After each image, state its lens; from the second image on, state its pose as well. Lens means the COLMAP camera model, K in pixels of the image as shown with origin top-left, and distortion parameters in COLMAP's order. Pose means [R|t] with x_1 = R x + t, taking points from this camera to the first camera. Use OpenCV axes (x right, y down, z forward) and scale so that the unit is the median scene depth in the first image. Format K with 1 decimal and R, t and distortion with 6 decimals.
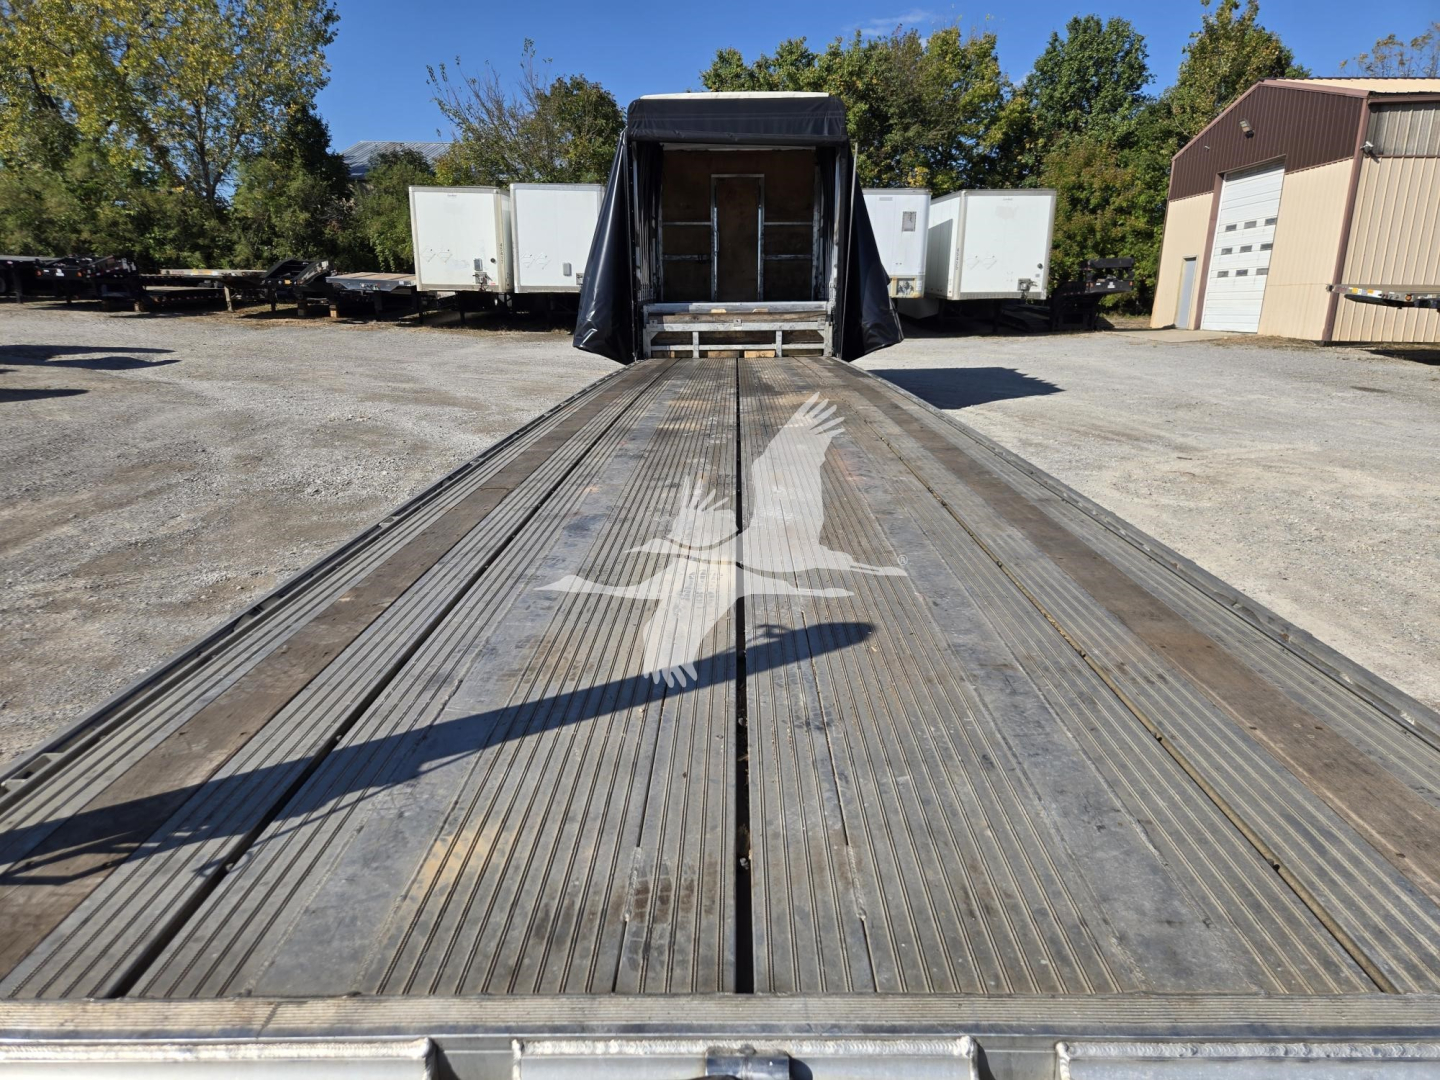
lens RADIAL K [[962.8, 0, 707.8], [0, 962.8, 544.5], [0, 0, 1]] dist [0.081340, -0.061201]
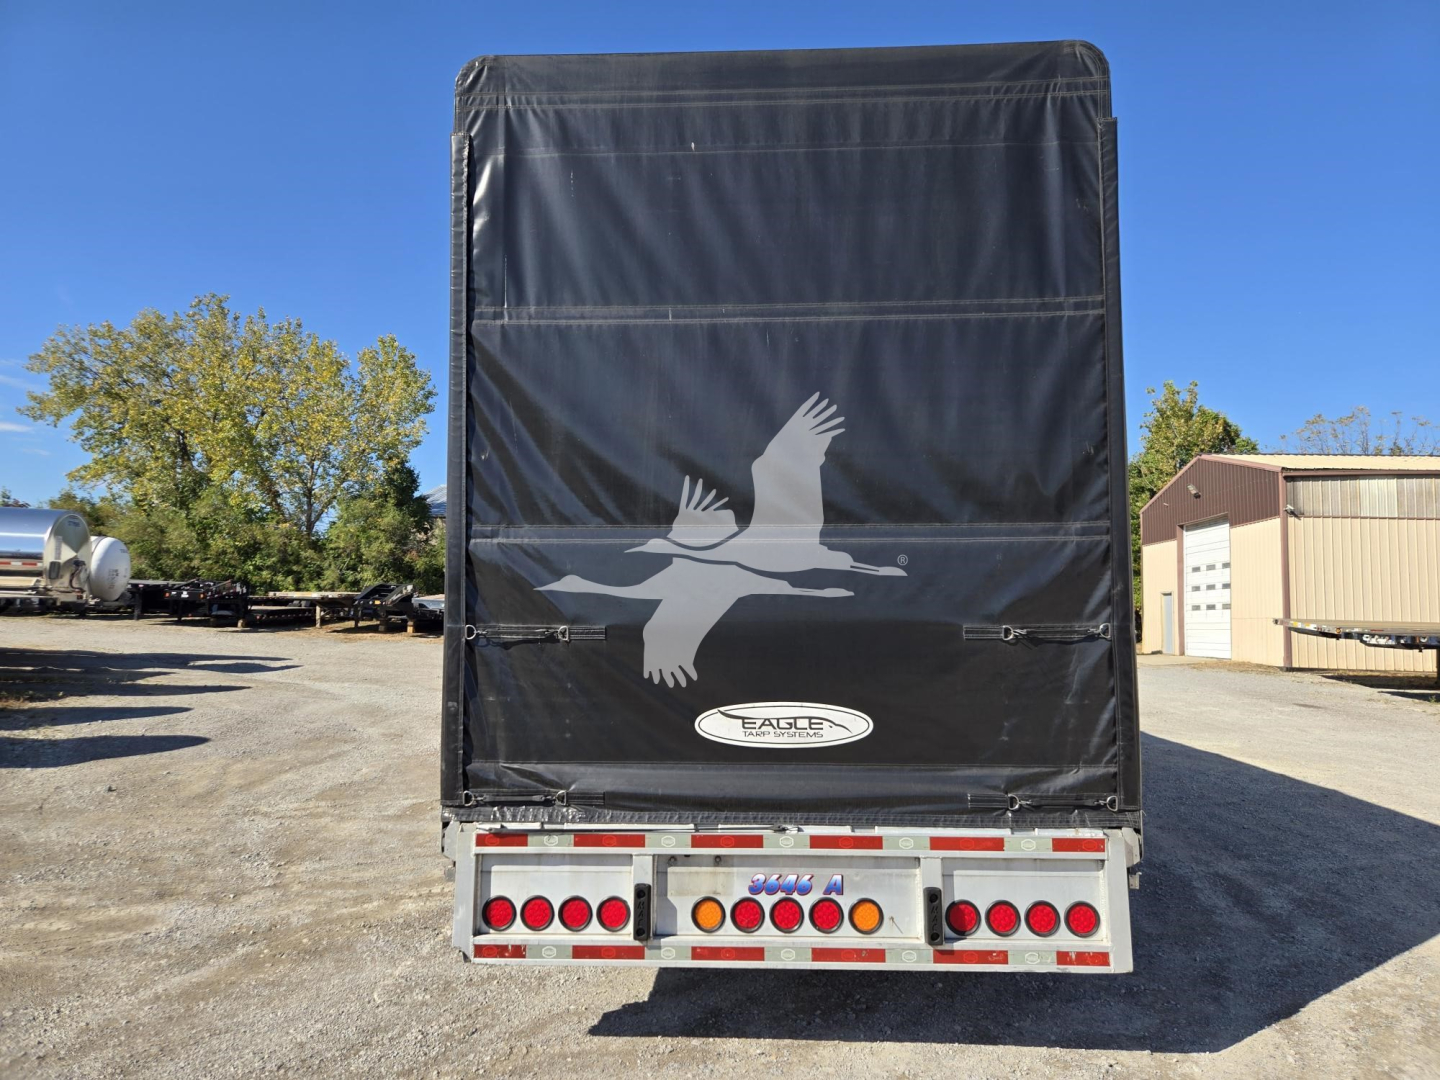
lens RADIAL K [[965.7, 0, 720.0], [0, 965.7, 540.0], [0, 0, 1]] dist [0.067913, -0.063987]
pose [[0.999753, 0.011959, -0.018757, -0.005137], [-0.017398, 0.945805, -0.324269, 0.025449], [0.013862, 0.324515, 0.945779, -0.096327]]
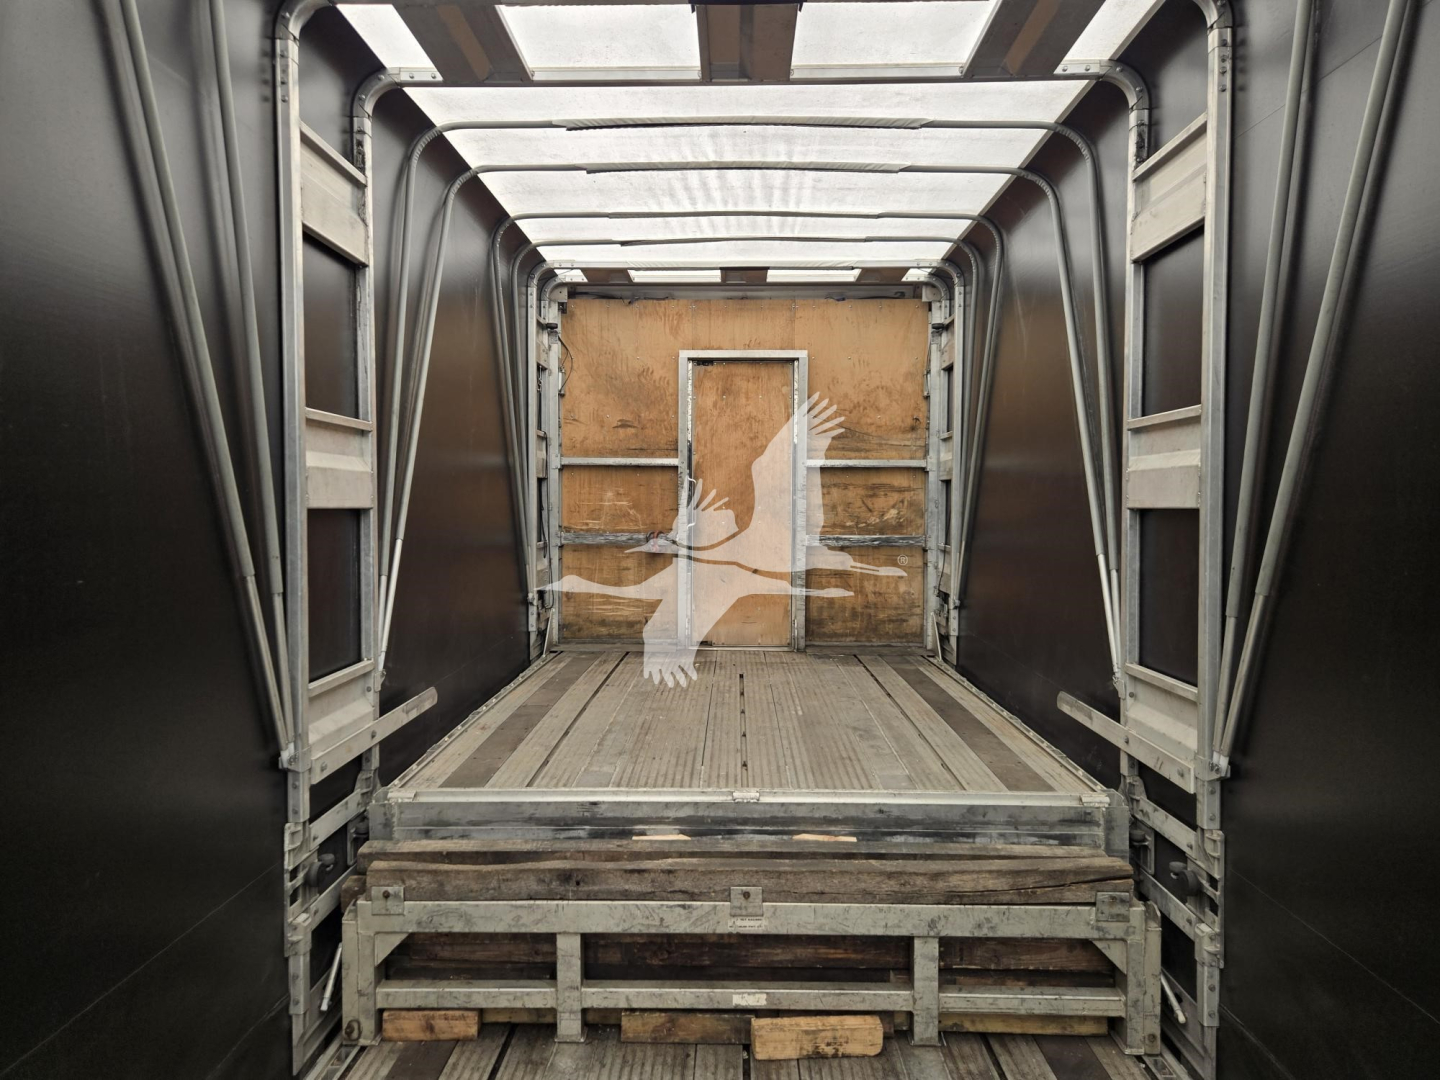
lens RADIAL K [[962.8, 0, 707.8], [0, 962.8, 544.5], [0, 0, 1]] dist [0.081340, -0.061201]
pose [[0.999957, 0.008890, -0.002683, 0.008886], [-0.009250, 0.979140, -0.202978, -0.113352], [0.000823, 0.202994, 0.979180, 0.321070]]
